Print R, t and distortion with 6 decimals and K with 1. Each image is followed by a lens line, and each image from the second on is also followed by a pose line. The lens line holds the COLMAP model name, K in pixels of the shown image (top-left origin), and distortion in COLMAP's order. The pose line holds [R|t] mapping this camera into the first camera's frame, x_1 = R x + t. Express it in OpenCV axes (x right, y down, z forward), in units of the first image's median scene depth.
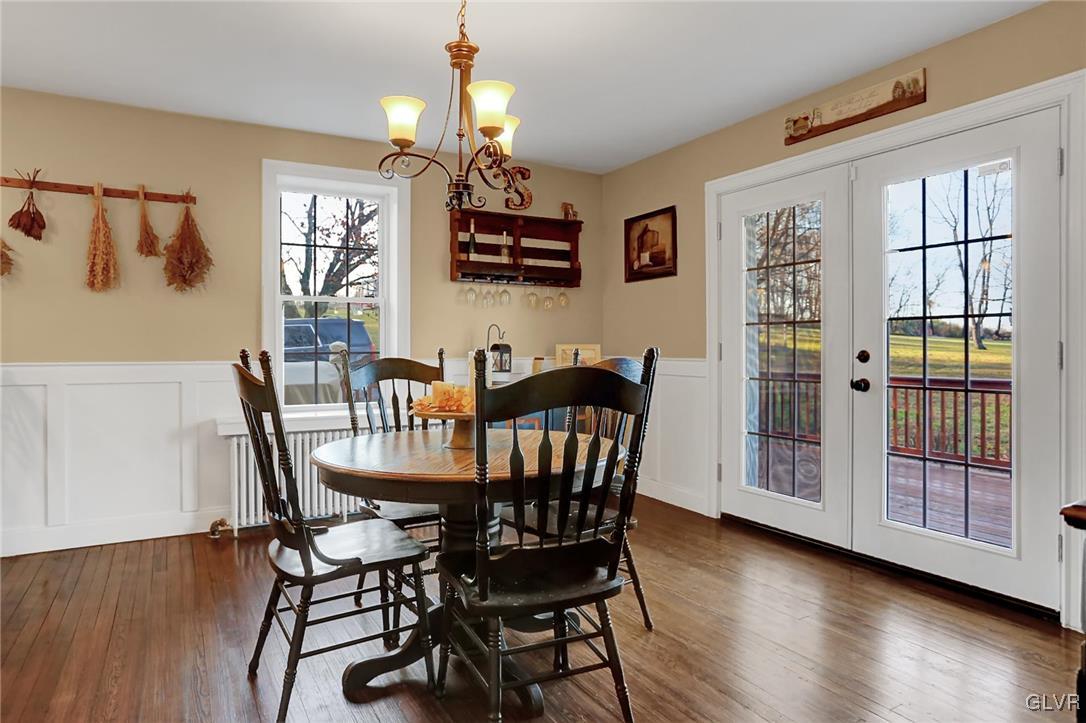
lens RADIAL K [[681.4, 0, 543.0], [0, 681.4, 361.5], [0, 0, 1]] dist [0.000918, 0.002077]
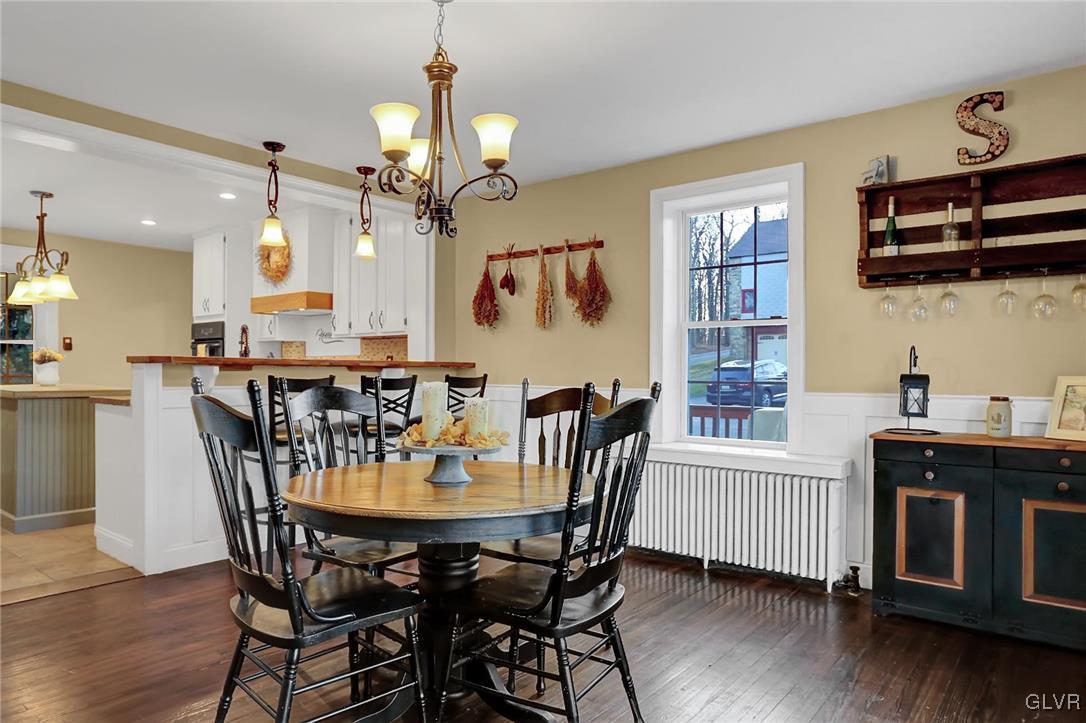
lens RADIAL K [[681.4, 0, 543.0], [0, 681.4, 361.5], [0, 0, 1]] dist [0.000918, 0.002077]
pose [[0.381875, -0.005390, -0.924198, 0.414148], [-0.029362, 0.999407, -0.017962, -0.017087], [0.923748, 0.033996, 0.381490, 0.415469]]
